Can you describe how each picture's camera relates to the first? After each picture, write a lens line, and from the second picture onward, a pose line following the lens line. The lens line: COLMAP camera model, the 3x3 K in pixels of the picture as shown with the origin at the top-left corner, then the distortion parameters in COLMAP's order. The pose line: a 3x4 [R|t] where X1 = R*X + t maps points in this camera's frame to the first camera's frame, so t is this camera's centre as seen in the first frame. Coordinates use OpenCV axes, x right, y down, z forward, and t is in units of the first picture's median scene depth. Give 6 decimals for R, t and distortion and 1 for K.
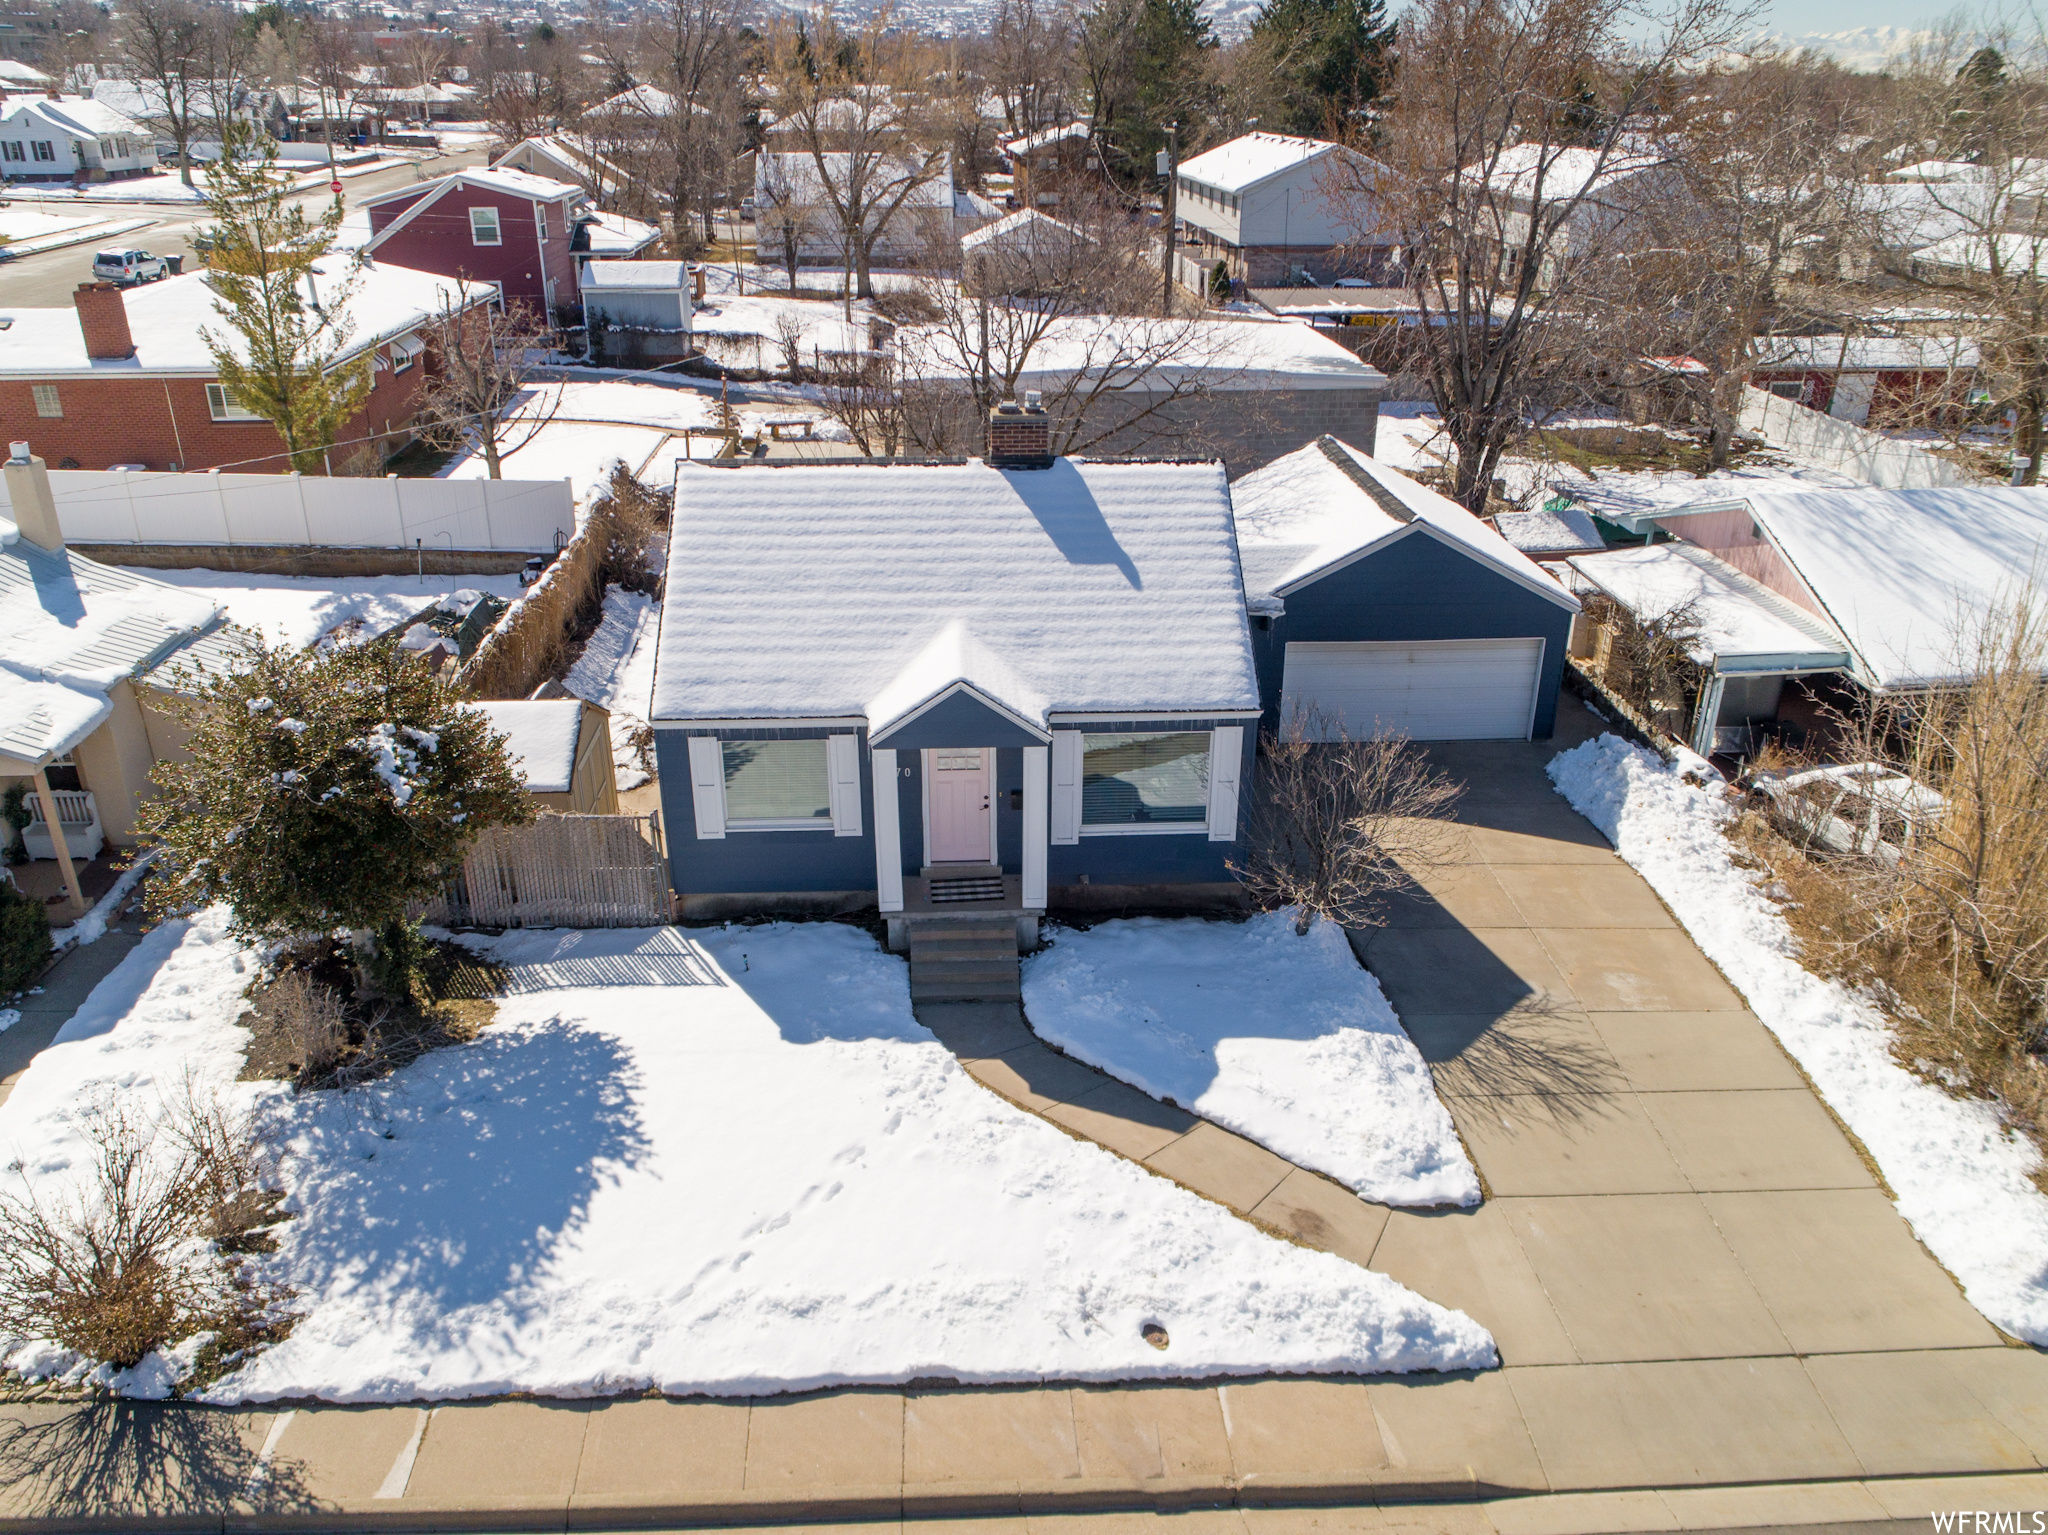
lens RADIAL K [[1518.9, 0, 1016.2], [0, 1518.9, 771.5], [0, 0, 1]] dist [-0.013842, -0.005105]
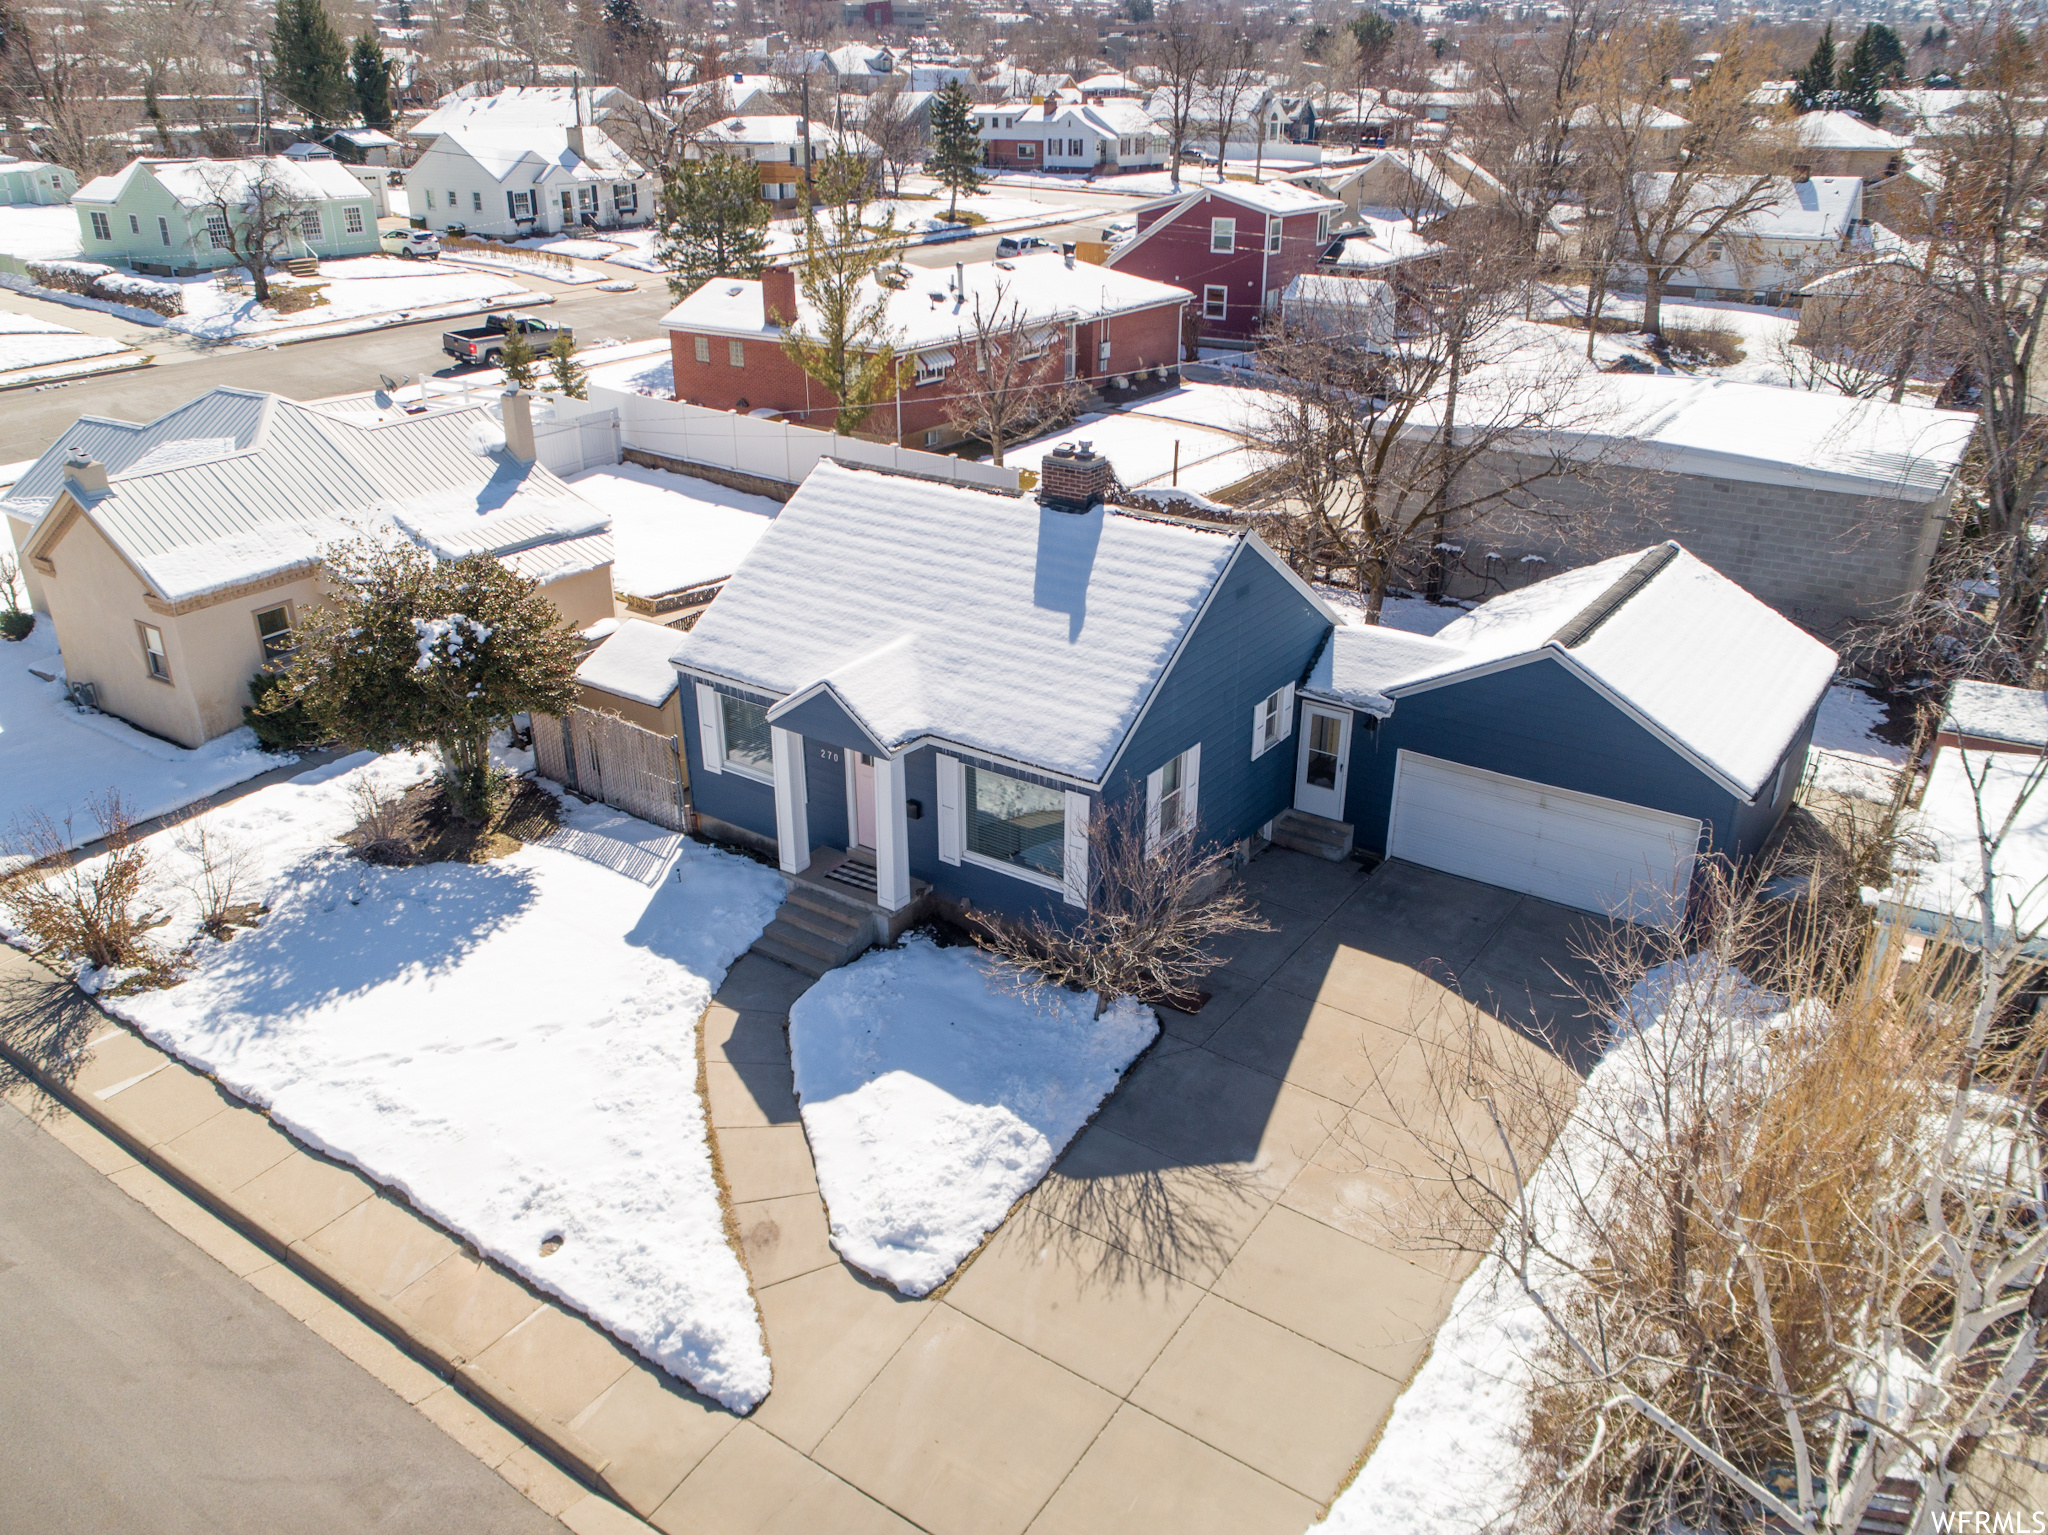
lens RADIAL K [[1518.9, 0, 1008.6], [0, 1518.9, 769.8], [0, 0, 1]] dist [-0.013842, -0.005105]
pose [[0.784621, 0.250681, -0.567035, 0.674090], [-0.251118, 0.964726, 0.079018, -0.112675], [0.566841, 0.080394, 0.819895, 0.162416]]
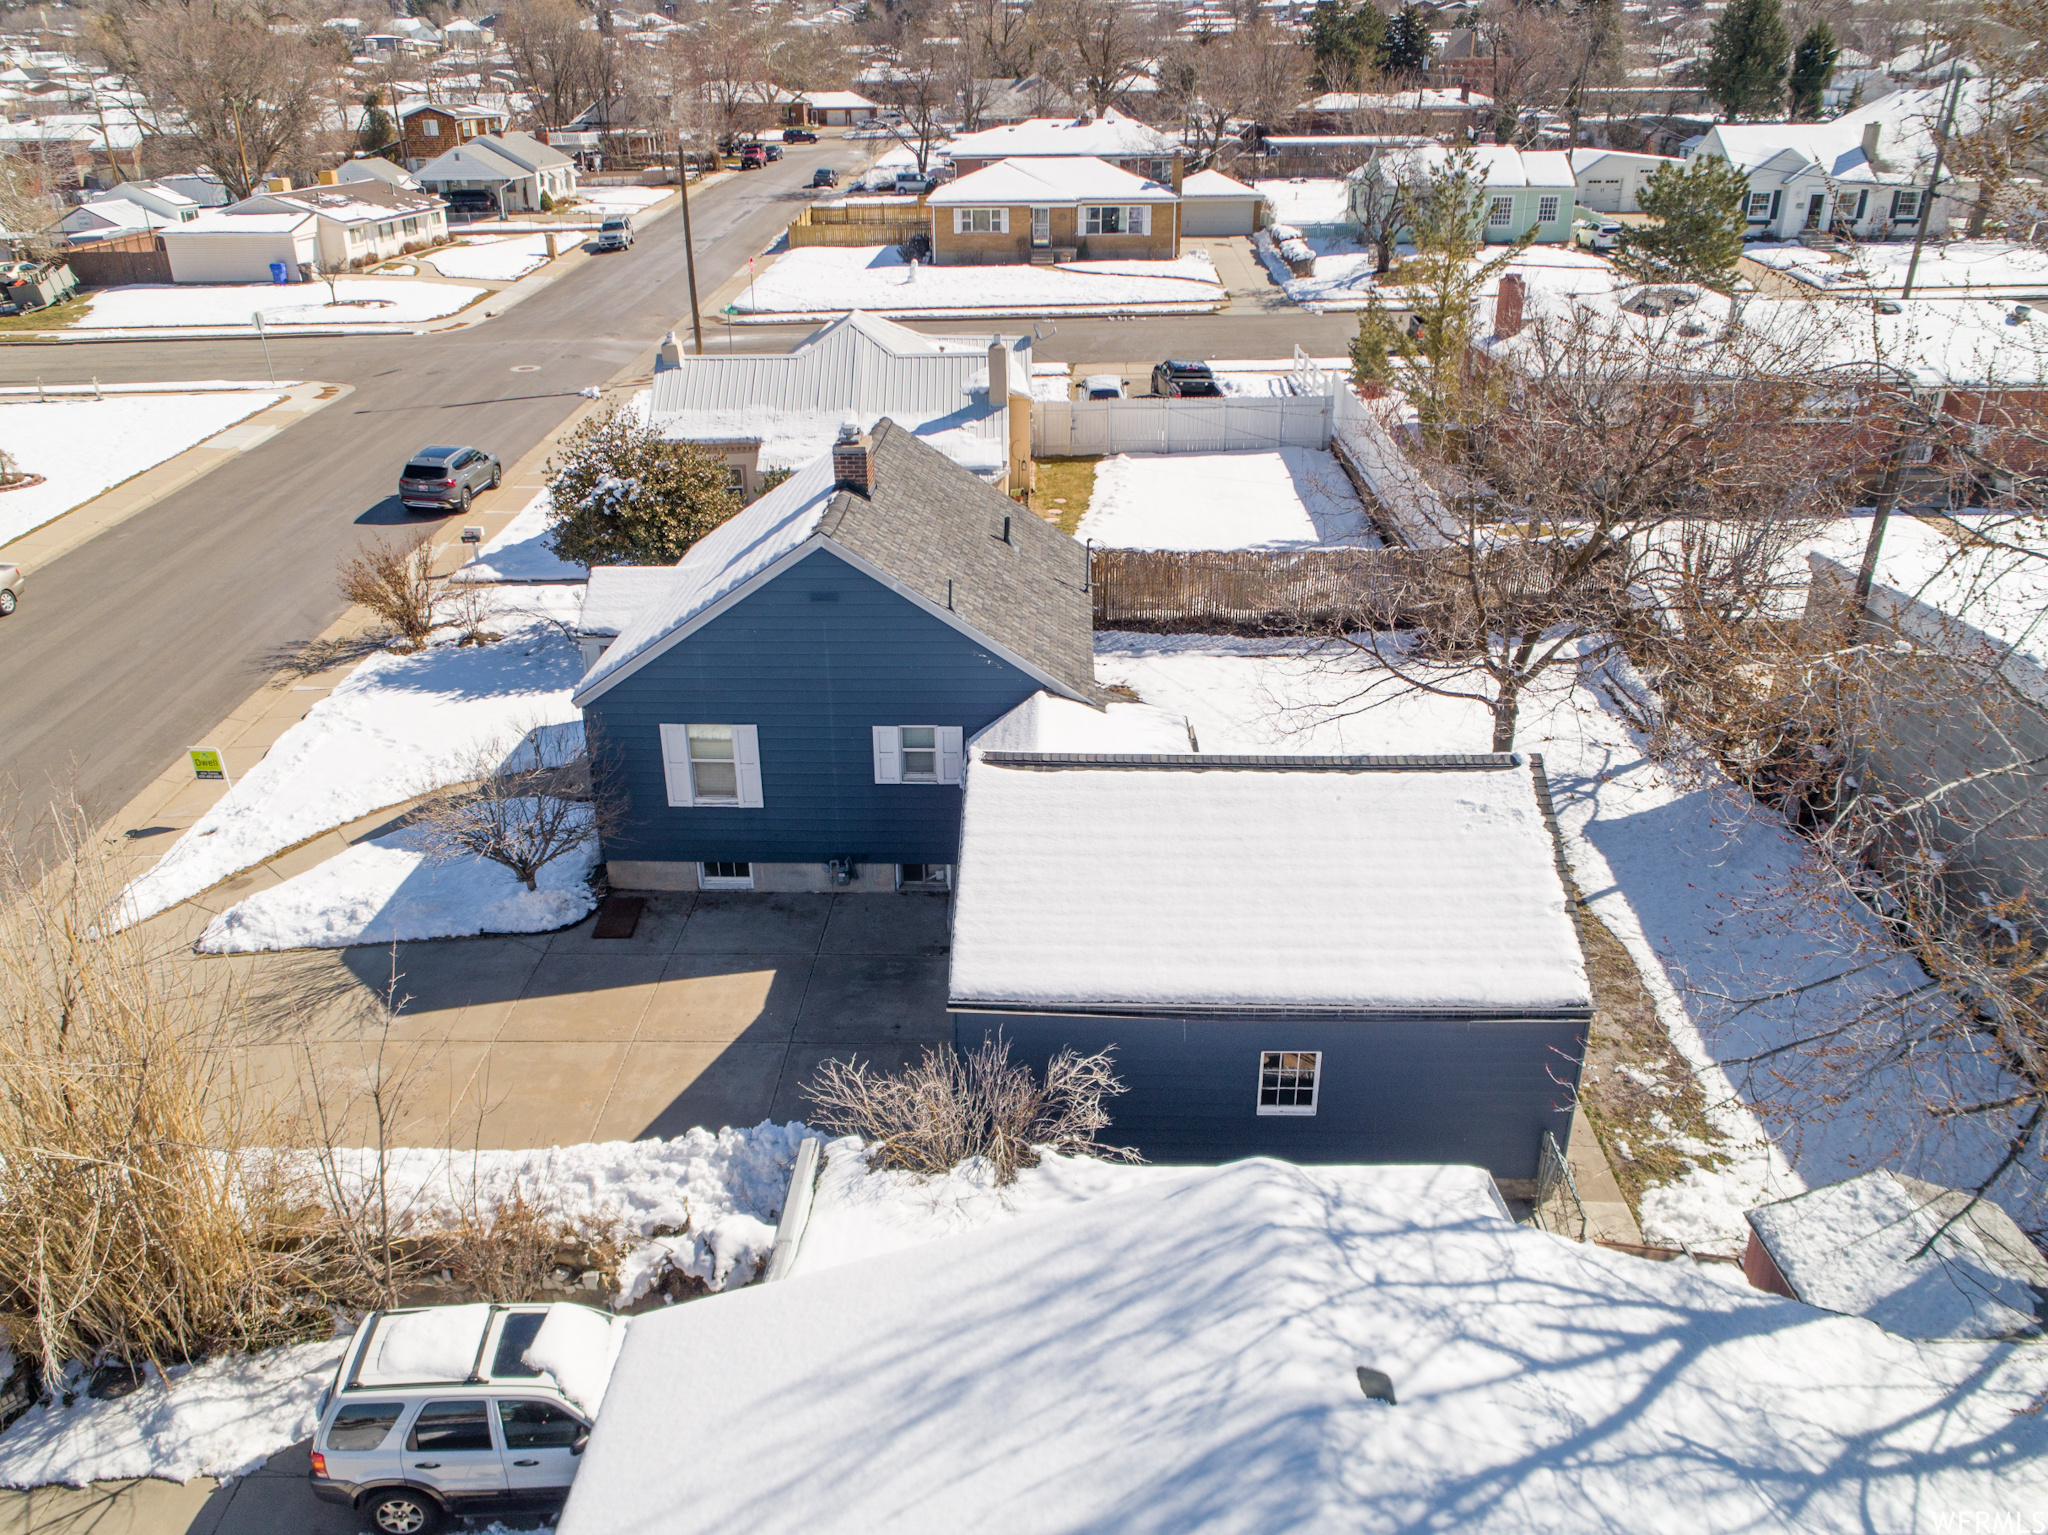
lens RADIAL K [[1518.9, 0, 1027.5], [0, 1518.9, 786.2], [0, 0, 1]] dist [-0.013842, -0.005105]
pose [[-0.082204, 0.415839, -0.905716, 1.172316], [-0.402714, 0.817432, 0.411856, -0.584818], [0.911627, 0.398601, 0.100268, 1.224478]]
